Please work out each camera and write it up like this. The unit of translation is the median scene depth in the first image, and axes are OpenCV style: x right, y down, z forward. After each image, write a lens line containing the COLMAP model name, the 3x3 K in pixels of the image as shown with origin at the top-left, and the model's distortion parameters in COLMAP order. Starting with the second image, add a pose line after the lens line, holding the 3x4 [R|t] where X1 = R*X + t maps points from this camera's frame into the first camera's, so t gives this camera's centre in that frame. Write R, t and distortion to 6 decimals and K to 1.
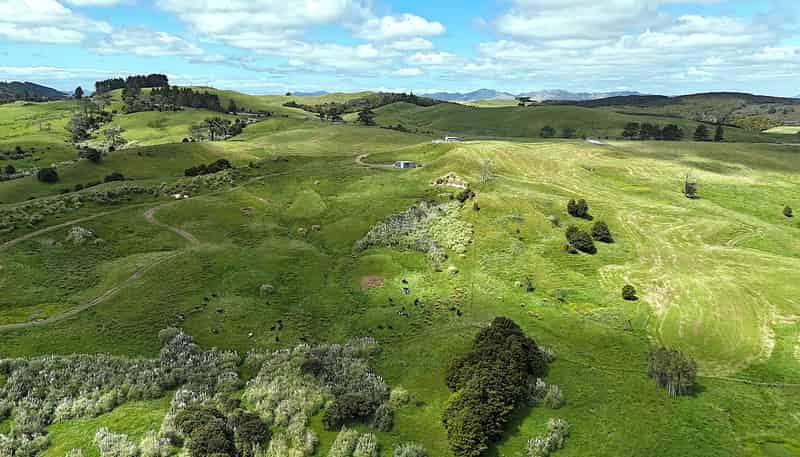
lens RADIAL K [[583.6, 0, 400.0], [0, 583.6, 228.5], [0, 0, 1]] dist [0.083003, -0.085032]
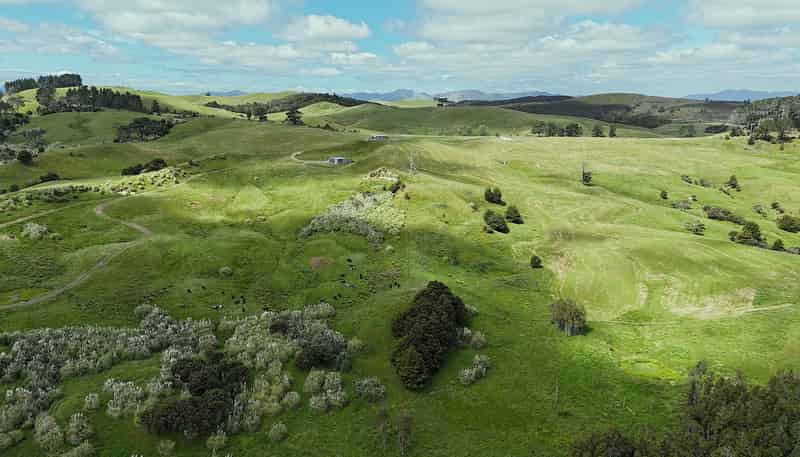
lens RADIAL K [[583.6, 0, 400.0], [0, 583.6, 228.5], [0, 0, 1]] dist [0.083003, -0.085032]
pose [[0.990837, -0.031053, 0.131441, -0.040225], [0.031044, 0.999516, 0.002119, 0.028188], [-0.131443, 0.001981, 0.991322, -0.143865]]
